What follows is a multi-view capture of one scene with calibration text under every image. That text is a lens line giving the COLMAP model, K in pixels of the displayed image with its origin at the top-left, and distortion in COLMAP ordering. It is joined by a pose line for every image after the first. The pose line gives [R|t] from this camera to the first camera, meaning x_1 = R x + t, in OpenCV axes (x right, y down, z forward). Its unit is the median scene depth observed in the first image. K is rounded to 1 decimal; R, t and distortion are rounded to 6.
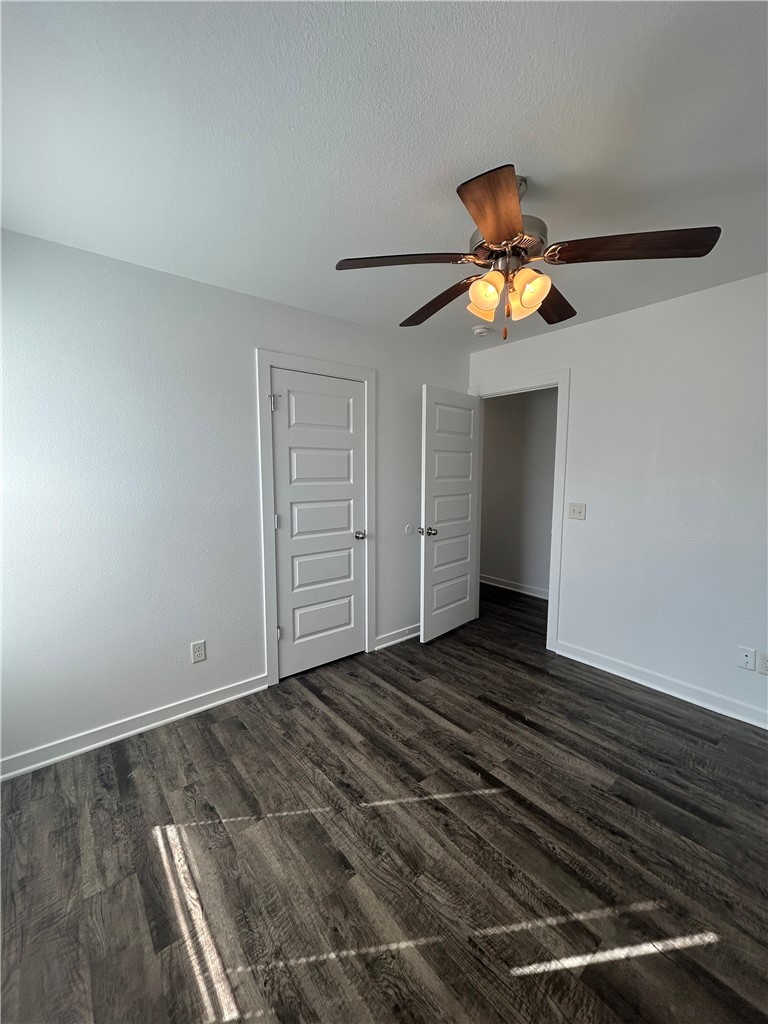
lens RADIAL K [[409.0, 0, 384.0], [0, 409.0, 512.0], [0, 0, 1]] dist [0.000721, 0.000393]
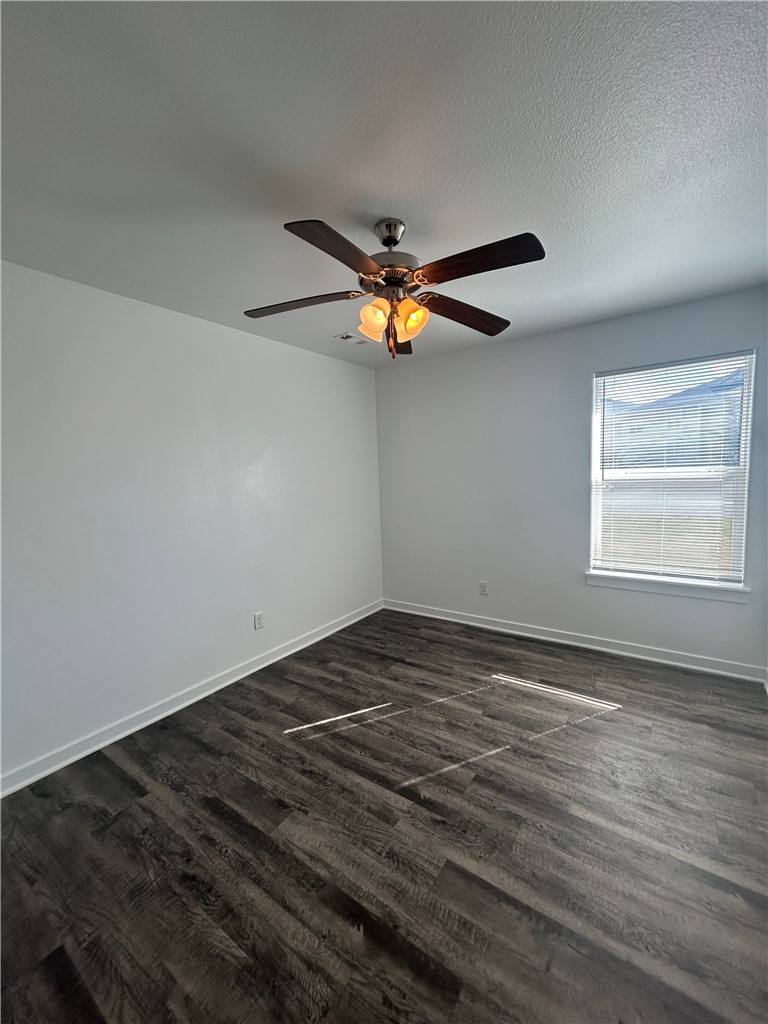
lens RADIAL K [[409.0, 0, 384.0], [0, 409.0, 512.0], [0, 0, 1]] dist [0.000721, 0.000393]
pose [[-0.962385, 0.061653, -0.264602, 0.574438], [0.007876, 0.979834, 0.199658, -0.203668], [0.271575, 0.190064, -0.943463, 1.897850]]
